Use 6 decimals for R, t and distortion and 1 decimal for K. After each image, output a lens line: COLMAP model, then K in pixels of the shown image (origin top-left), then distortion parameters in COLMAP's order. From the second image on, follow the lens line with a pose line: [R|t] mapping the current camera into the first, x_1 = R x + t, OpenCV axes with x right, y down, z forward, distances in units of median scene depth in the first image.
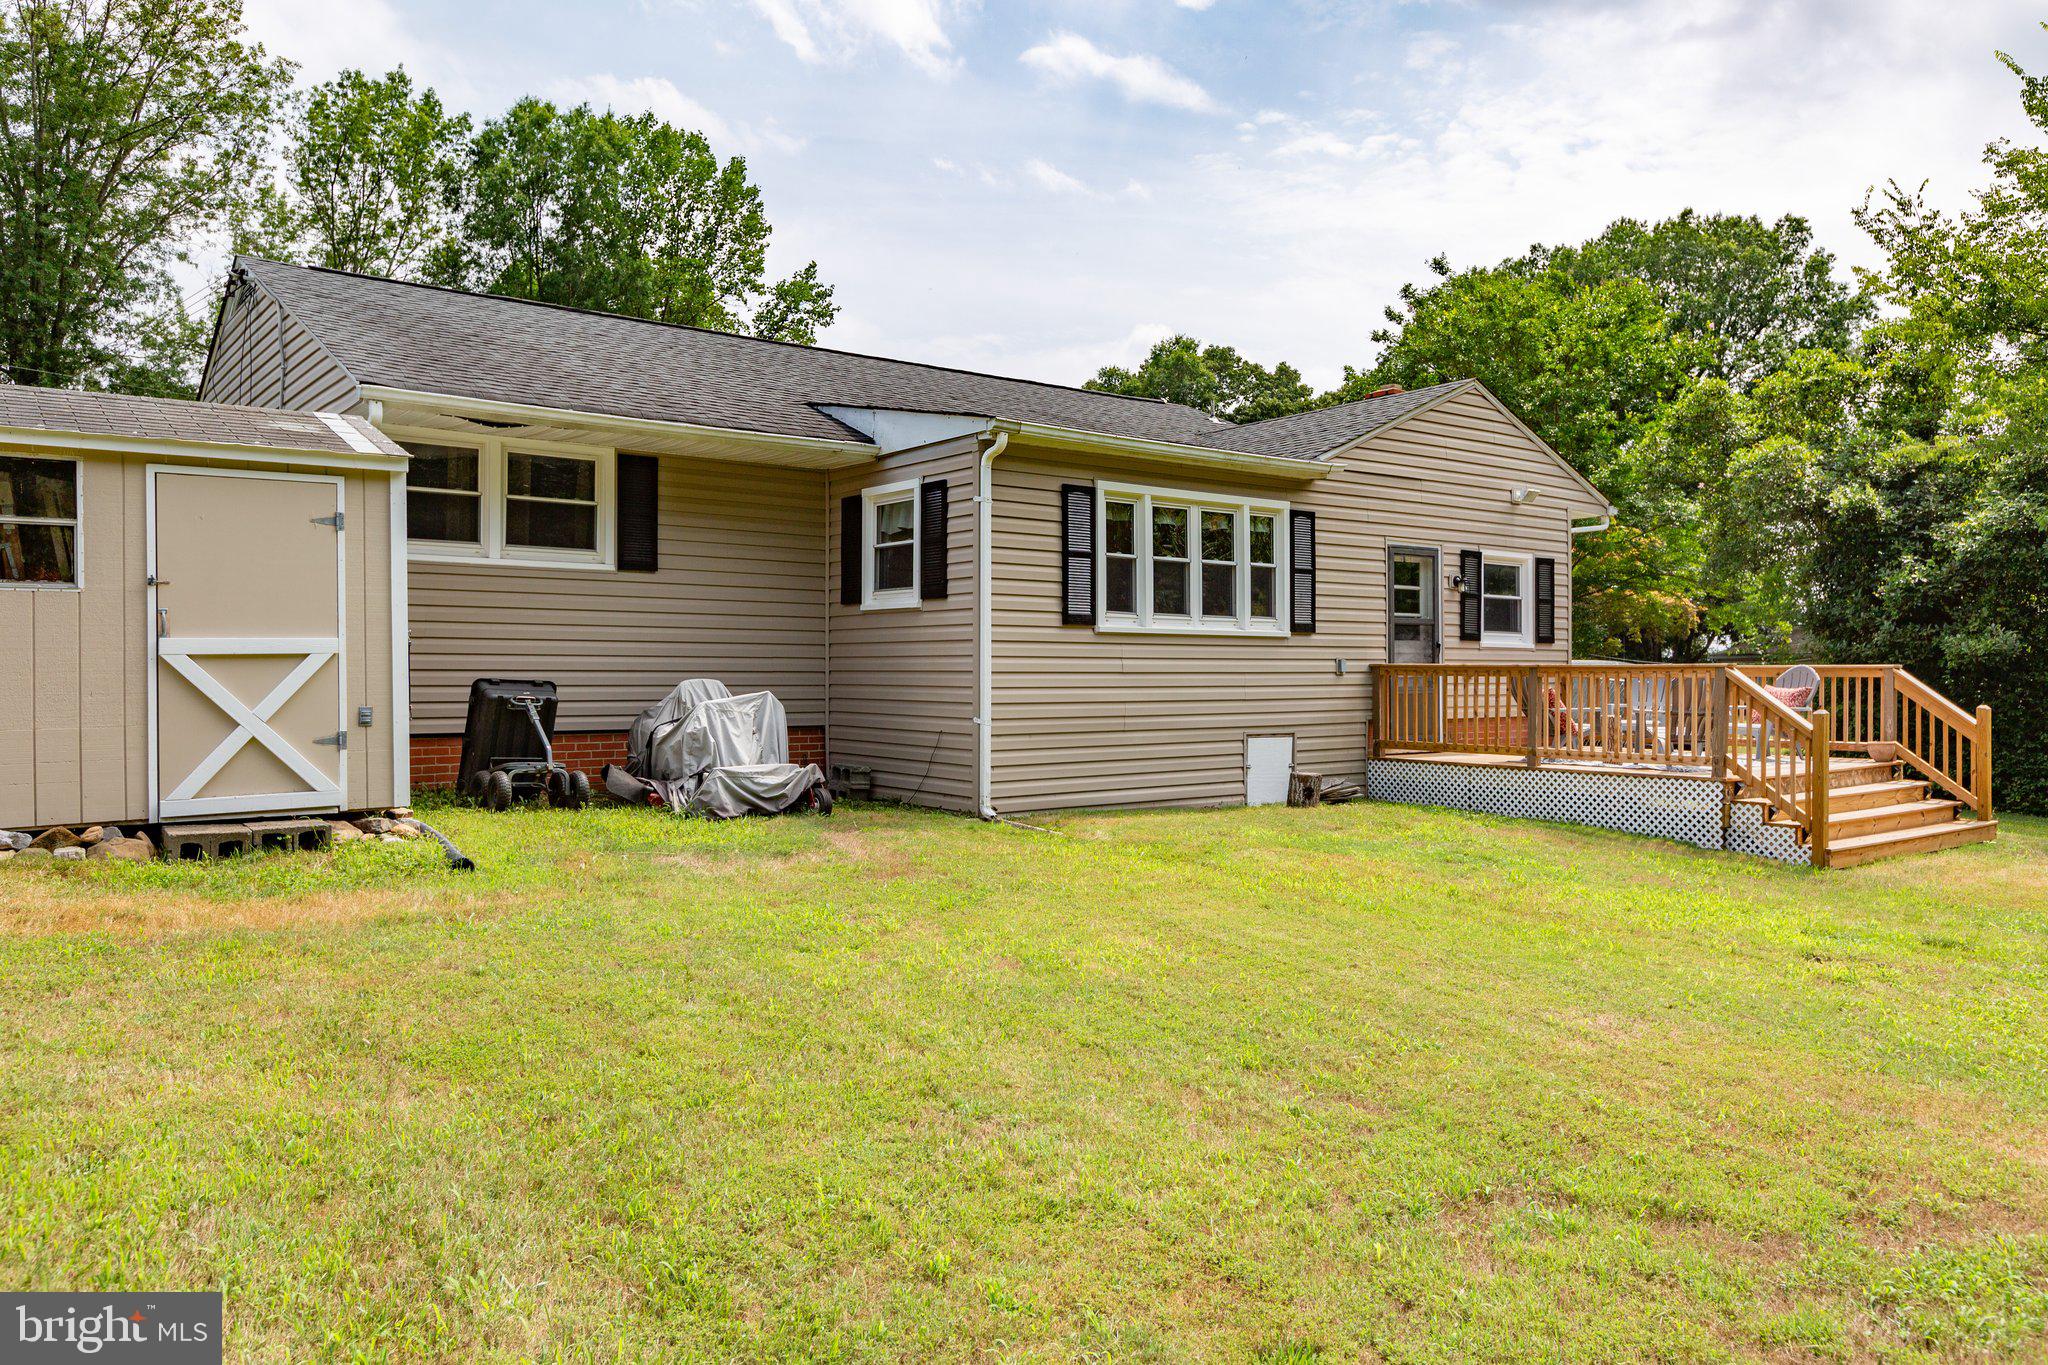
lens RADIAL K [[1365.5, 0, 1029.9], [0, 1365.5, 687.7], [0, 0, 1]] dist [-0.005073, 0.000632]
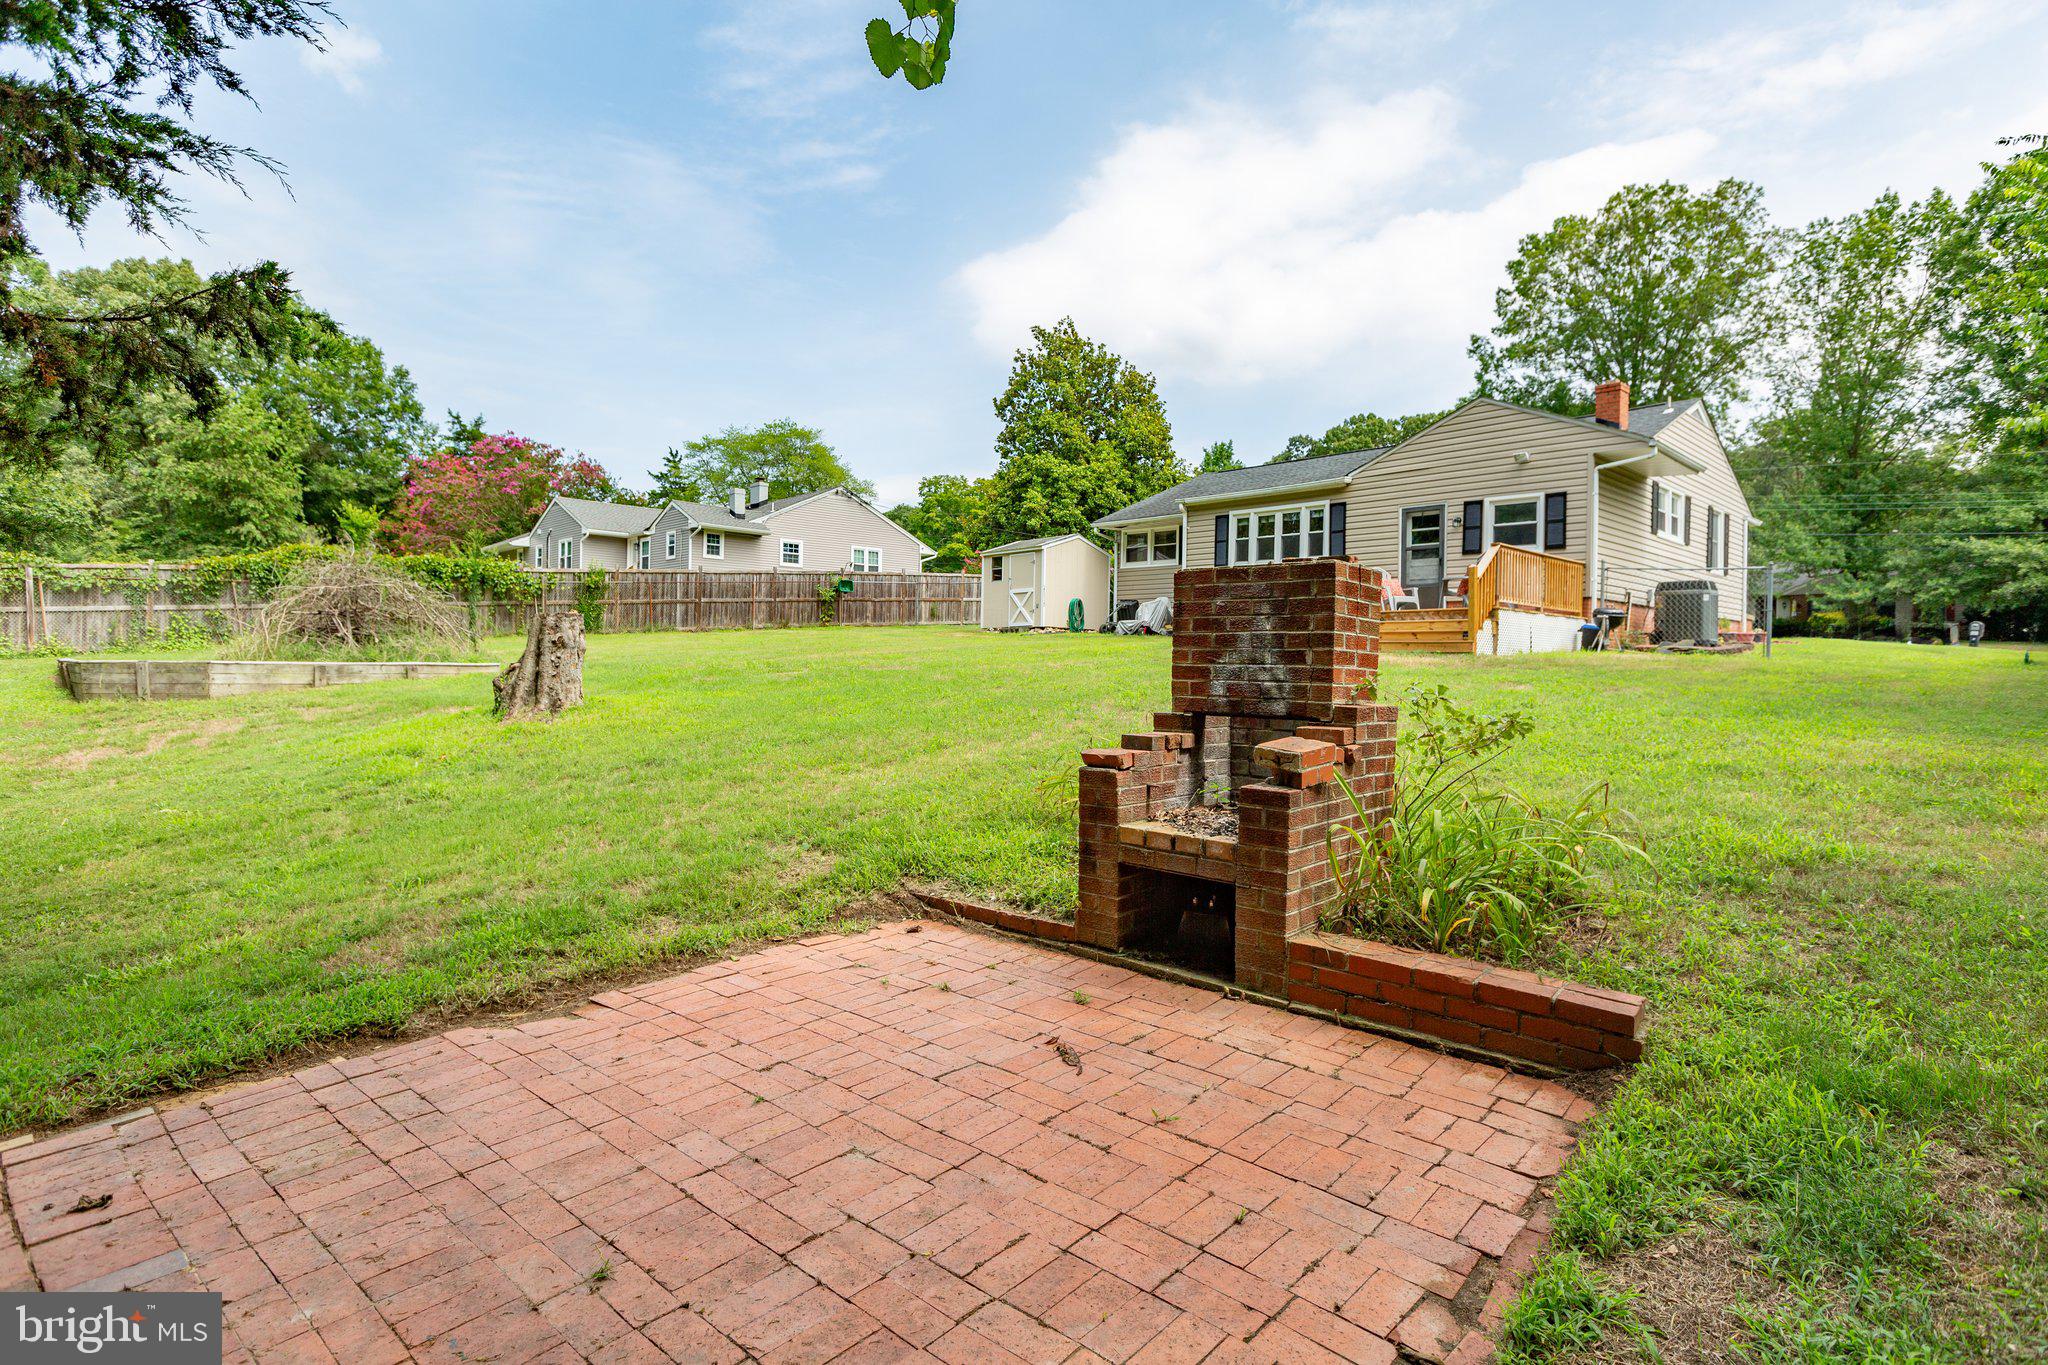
lens RADIAL K [[1003.1, 0, 1011.5], [0, 1003.1, 664.6], [0, 0, 1]] dist [-0.002680, -0.001542]
pose [[0.112561, 0.002375, -0.993642, 1.684117], [-0.028074, 0.999606, -0.000791, 0.134064], [0.993248, 0.027985, 0.112584, 0.344330]]
